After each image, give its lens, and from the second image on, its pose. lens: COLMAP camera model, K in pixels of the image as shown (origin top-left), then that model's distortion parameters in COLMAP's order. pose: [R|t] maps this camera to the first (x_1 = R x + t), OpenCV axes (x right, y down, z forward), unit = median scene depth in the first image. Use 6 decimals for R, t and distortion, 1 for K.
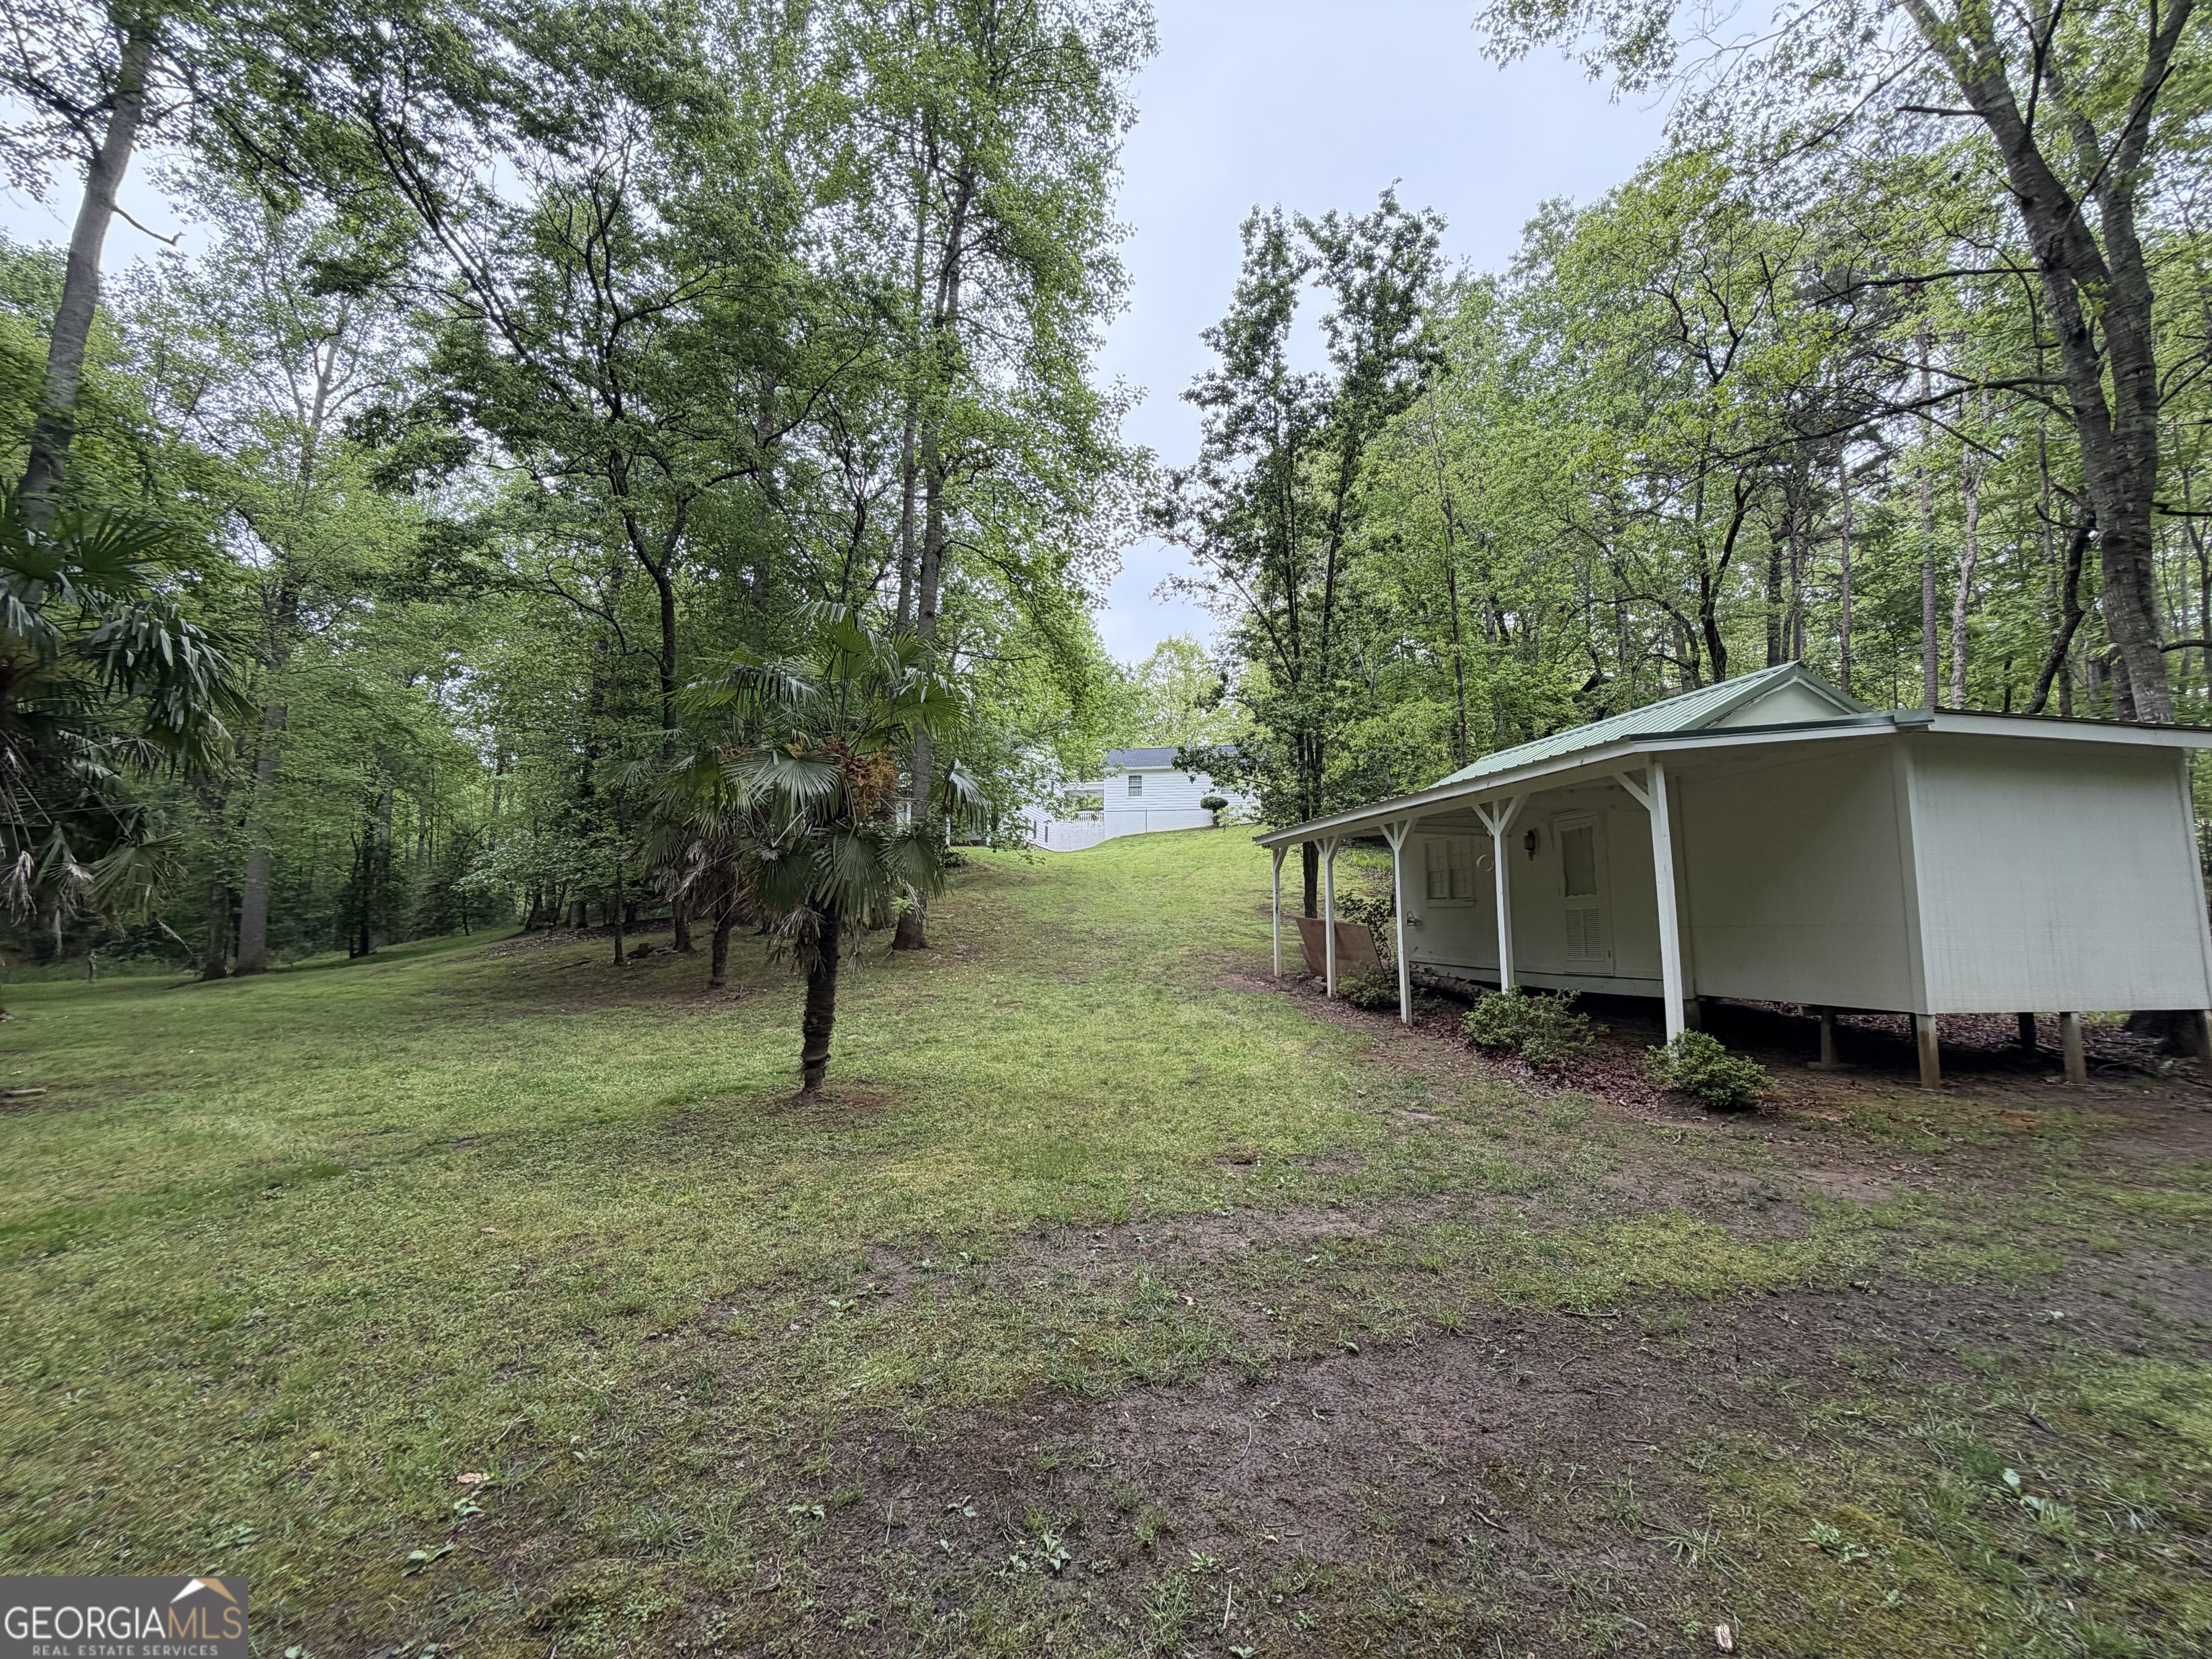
lens RADIAL K [[880.6, 0, 1132.9], [0, 880.6, 829.2], [0, 0, 1]] dist [-0.001555, -0.000058]
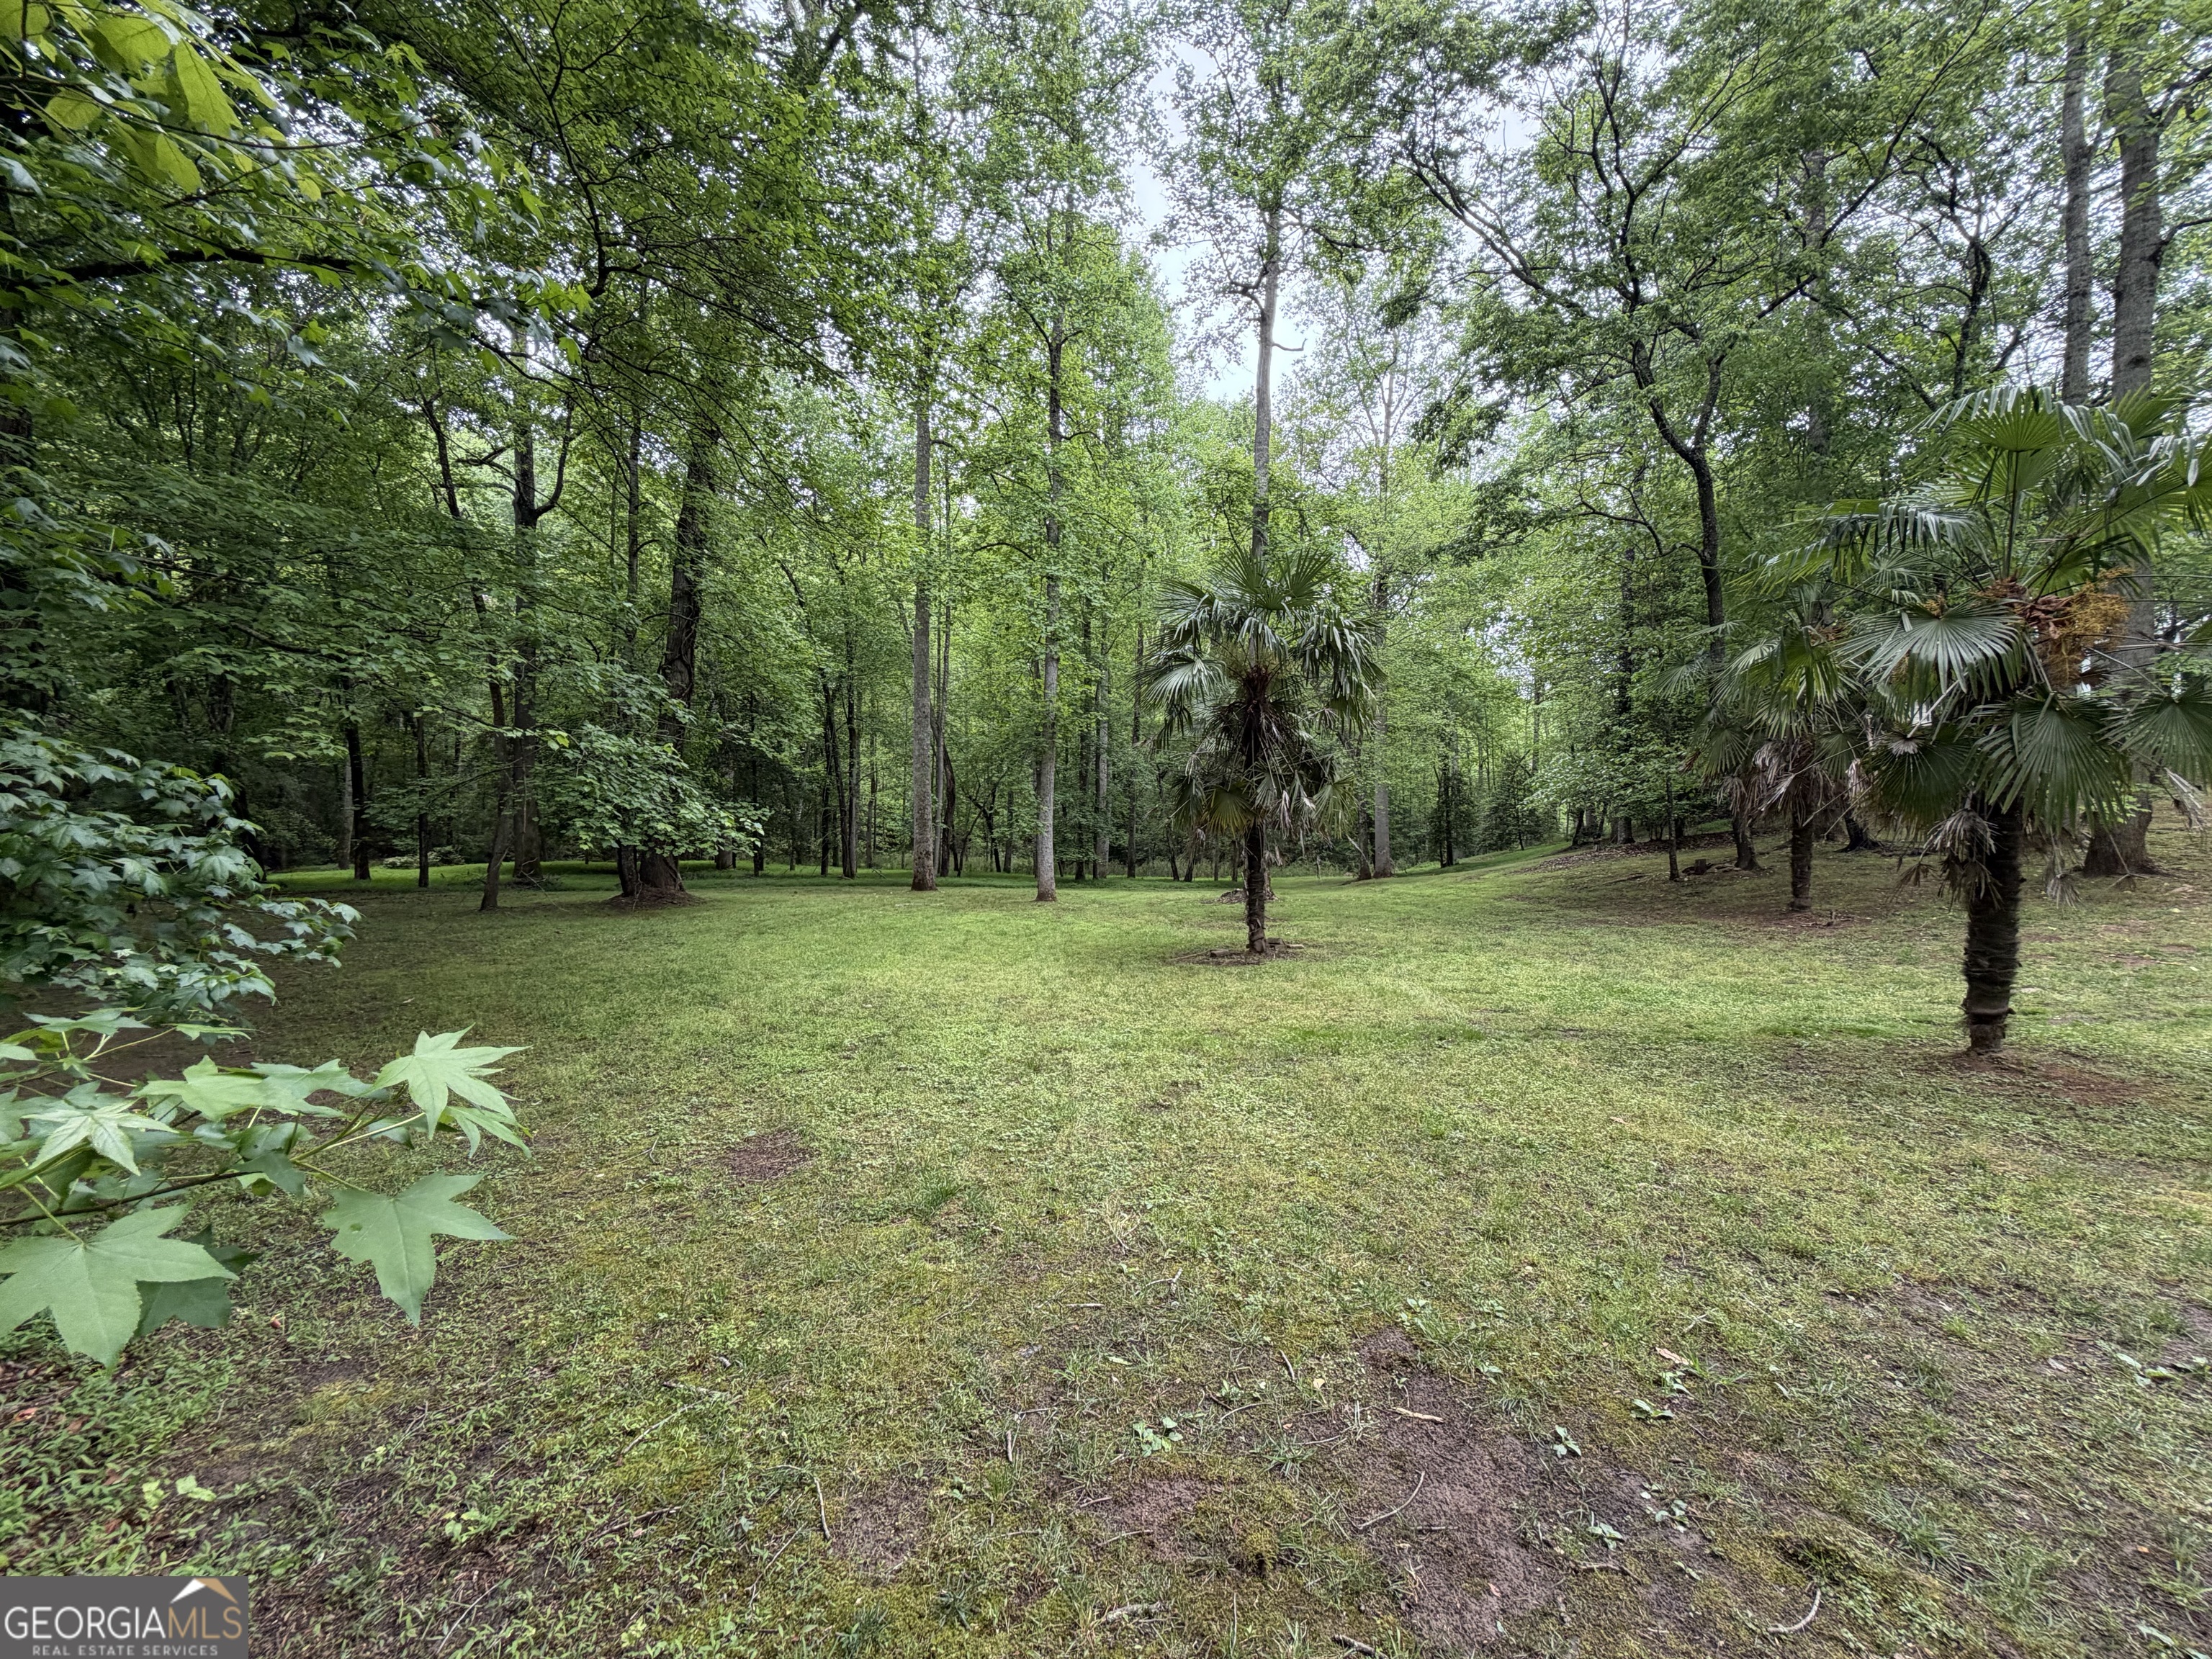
lens RADIAL K [[883.8, 0, 1103.5], [0, 883.8, 833.5], [0, 0, 1]] dist [-0.001104, -0.000249]
pose [[0.469896, -0.006701, -0.882696, -0.022488], [0.093891, 0.994678, 0.042432, 0.001998], [0.877714, -0.102816, 0.468024, -0.003320]]
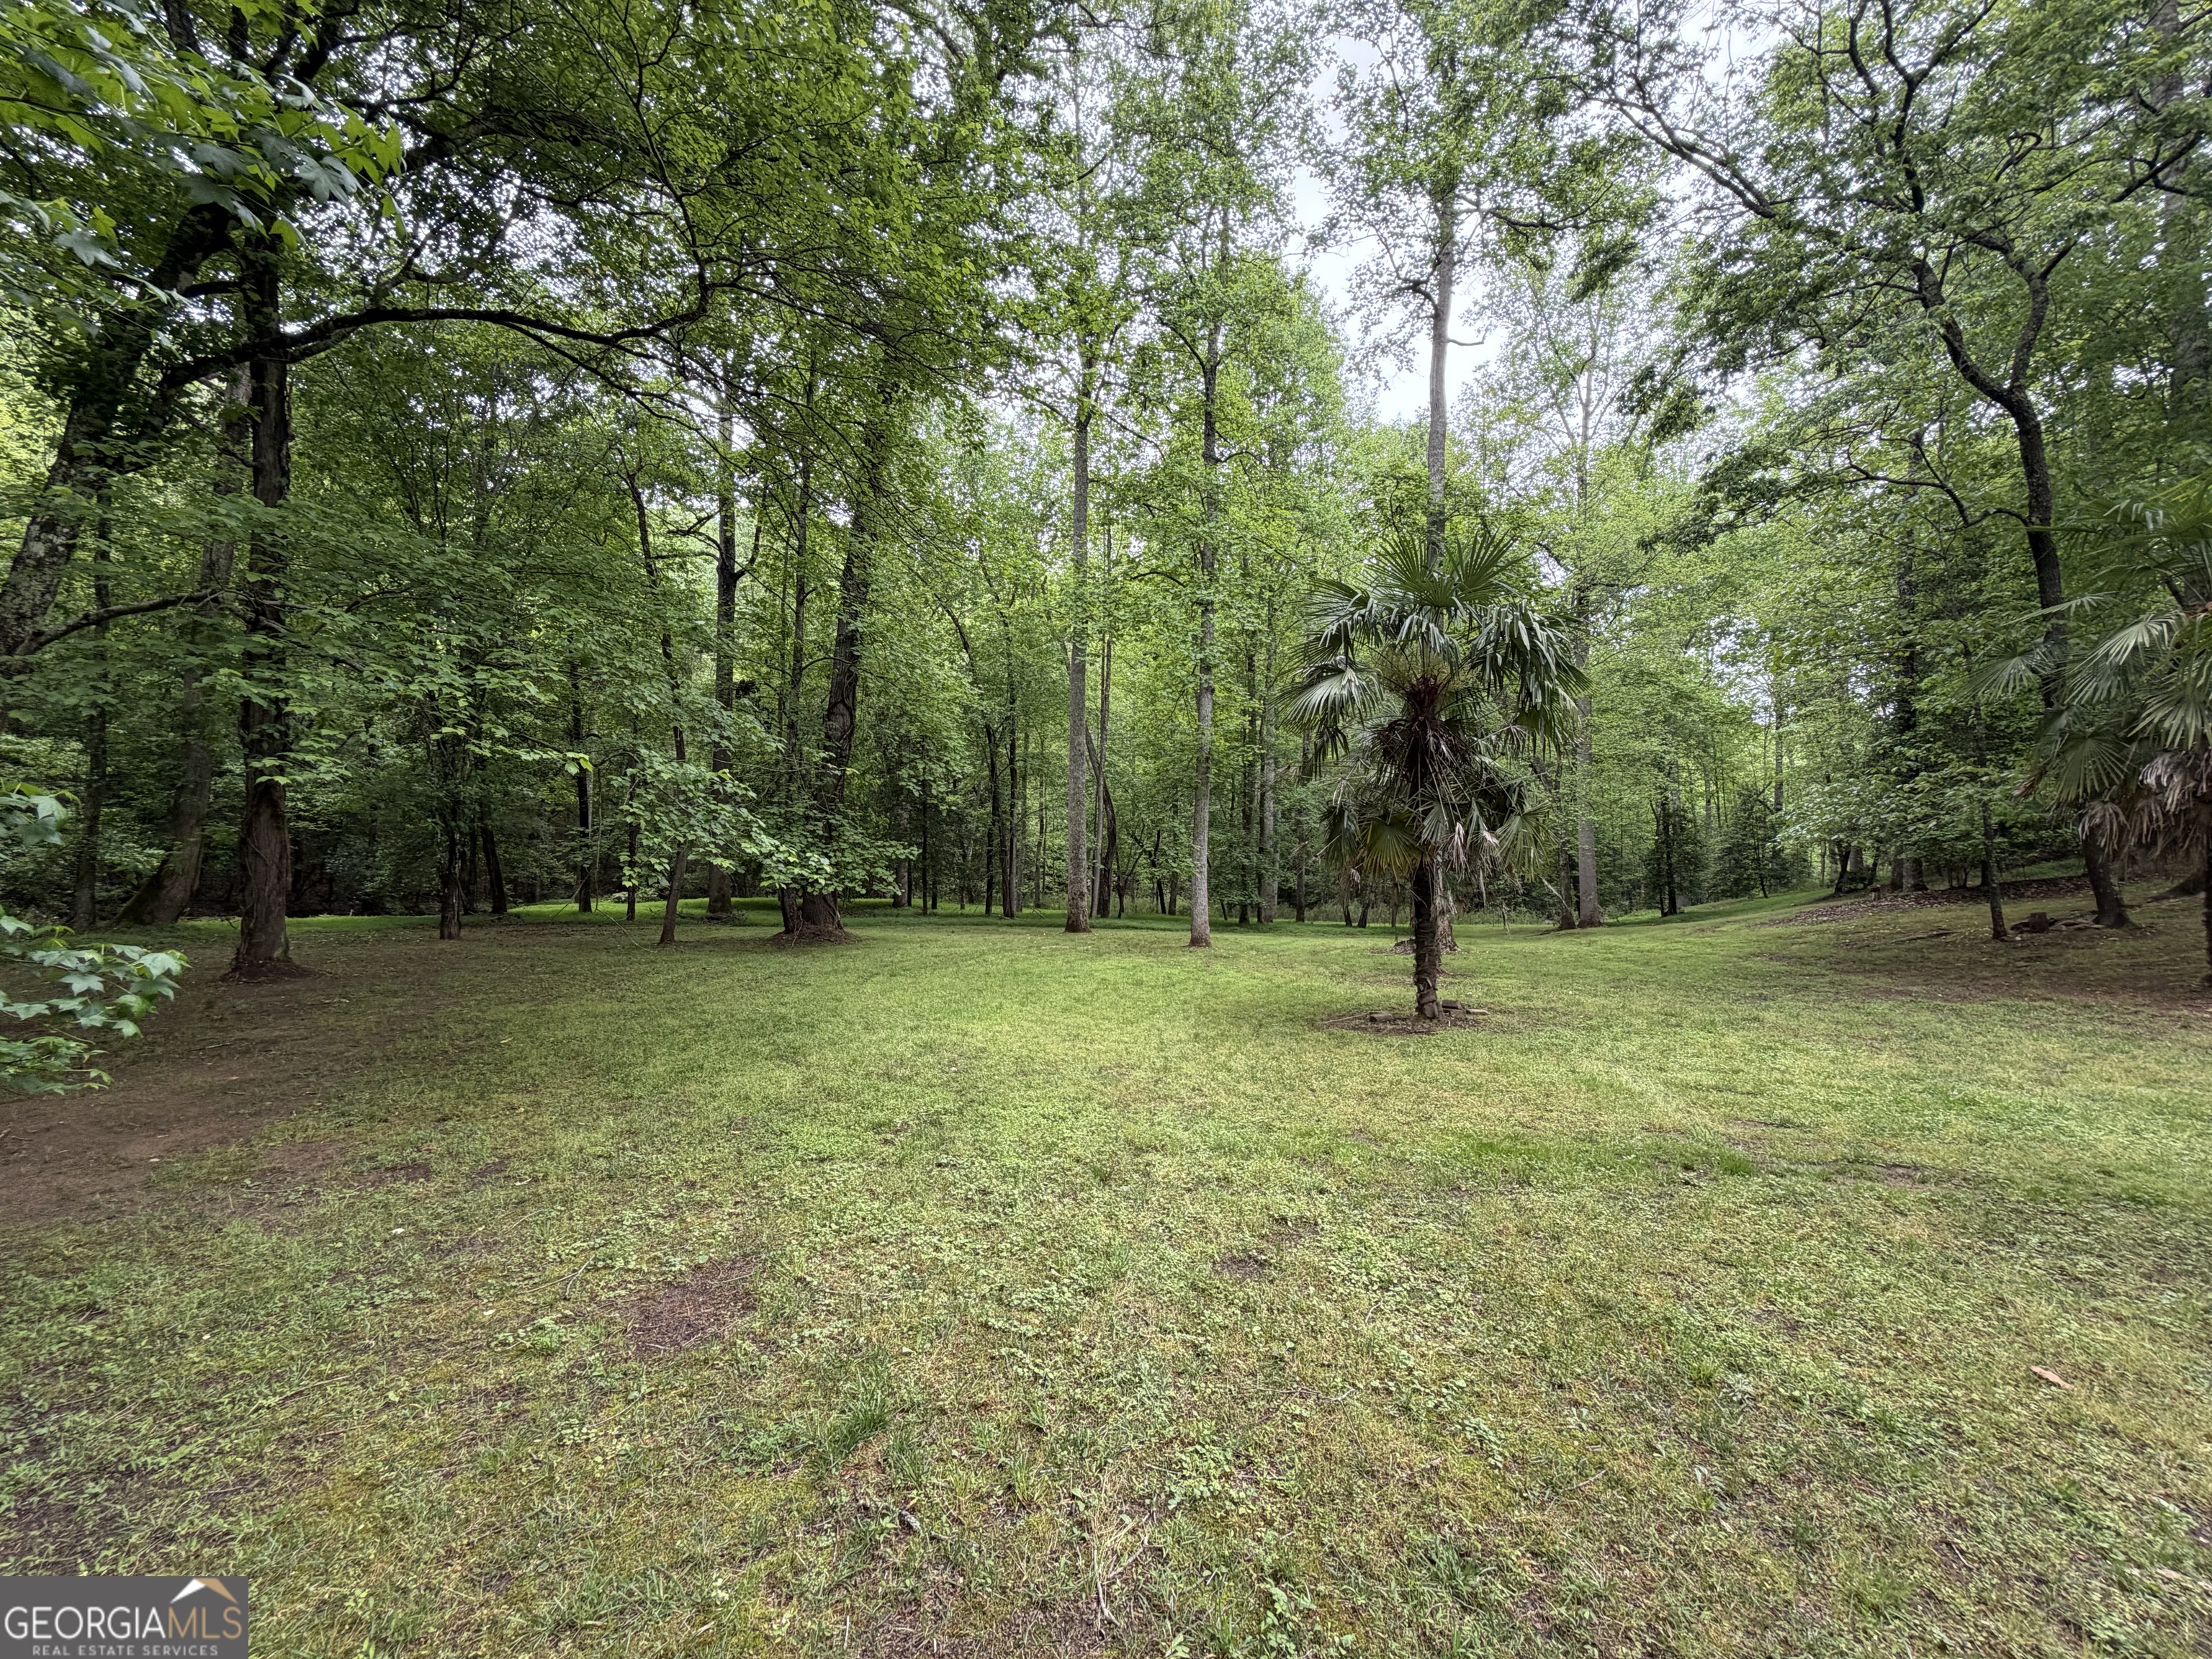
lens RADIAL K [[883.8, 0, 1103.5], [0, 883.8, 833.5], [0, 0, 1]] dist [-0.001104, -0.000249]
pose [[0.289803, -0.049093, -0.955826, -0.092337], [0.093926, 0.995322, -0.022643, 0.009920], [0.952466, -0.083215, 0.293058, 0.066328]]
